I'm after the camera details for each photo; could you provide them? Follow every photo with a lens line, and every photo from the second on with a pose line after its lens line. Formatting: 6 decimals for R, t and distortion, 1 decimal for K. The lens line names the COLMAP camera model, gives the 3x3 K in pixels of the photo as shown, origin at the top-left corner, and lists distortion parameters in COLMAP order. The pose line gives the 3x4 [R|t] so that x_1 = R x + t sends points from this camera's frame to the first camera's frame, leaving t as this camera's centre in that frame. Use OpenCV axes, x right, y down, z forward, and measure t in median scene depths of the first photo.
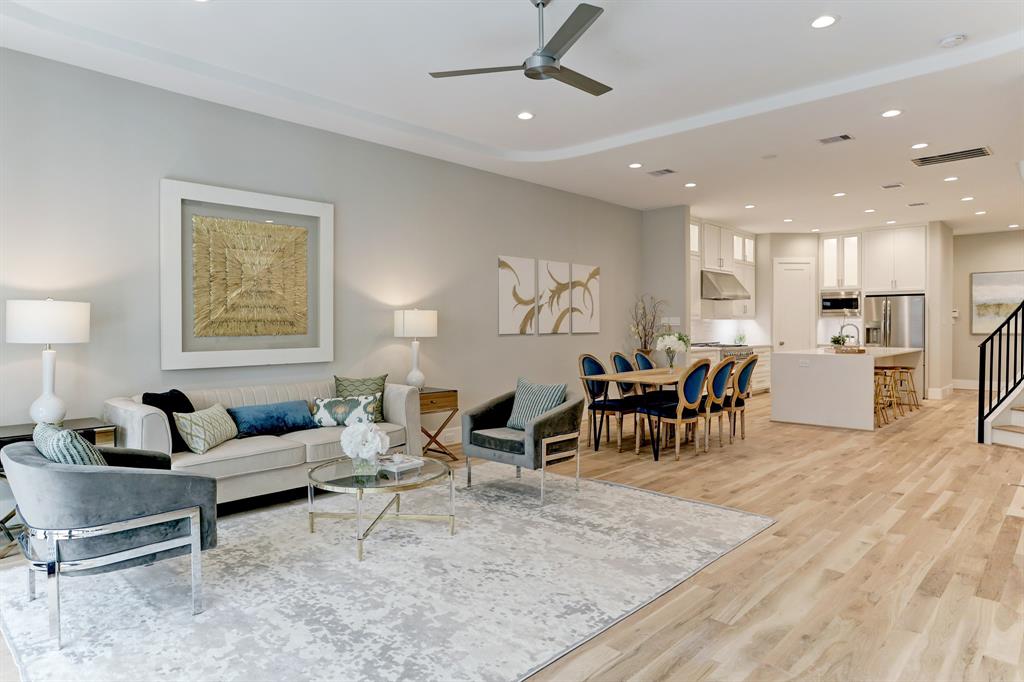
lens RADIAL K [[618.4, 0, 511.4], [0, 618.4, 337.8], [0, 0, 1]] dist [-0.000593, -0.000072]
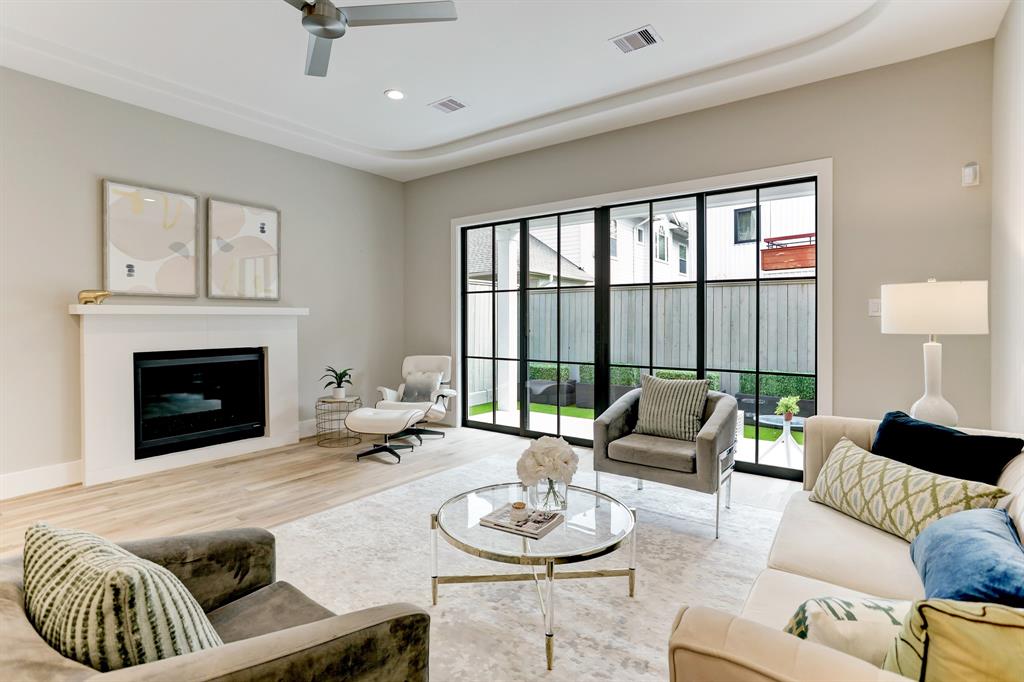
lens RADIAL K [[496.8, 0, 513.5], [0, 496.8, 334.1], [0, 0, 1]] dist [0.001515, 0.000135]
pose [[-0.992041, 0.001760, -0.125902, -0.170701], [-0.002397, 0.999457, 0.032859, -0.016684], [0.125891, 0.032899, -0.991498, 2.375418]]
